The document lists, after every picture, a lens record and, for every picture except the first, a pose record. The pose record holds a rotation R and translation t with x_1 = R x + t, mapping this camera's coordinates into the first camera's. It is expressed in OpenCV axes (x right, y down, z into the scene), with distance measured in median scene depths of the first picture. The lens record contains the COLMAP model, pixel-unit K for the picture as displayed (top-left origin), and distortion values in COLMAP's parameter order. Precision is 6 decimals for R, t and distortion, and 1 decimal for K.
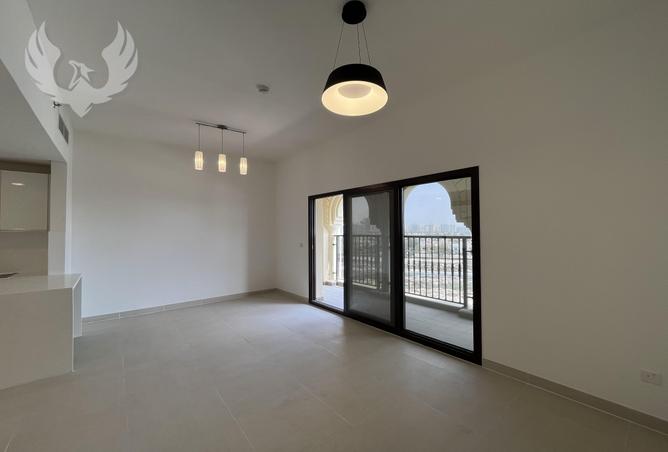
lens RADIAL K [[272.7, 0, 334.0], [0, 272.7, 226.0], [0, 0, 1]] dist [-0.002069, -0.000193]
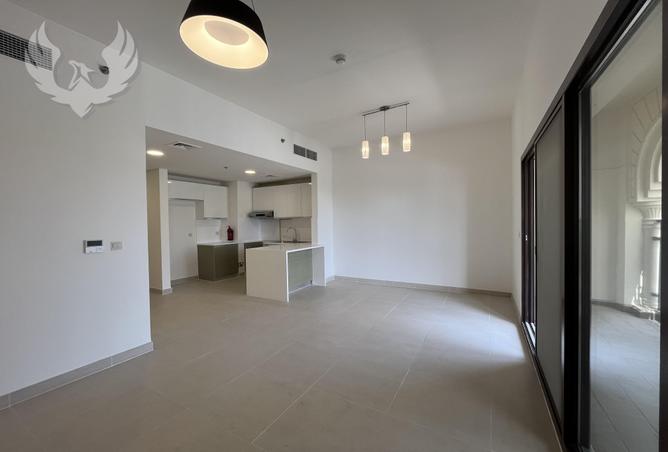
lens RADIAL K [[272.7, 0, 334.0], [0, 272.7, 226.0], [0, 0, 1]] dist [-0.002069, -0.000193]
pose [[0.365704, 0.022760, -0.930453, 0.432799], [0.030155, 0.998886, 0.036286, 0.014437], [0.930242, -0.041328, 0.364611, 0.464079]]
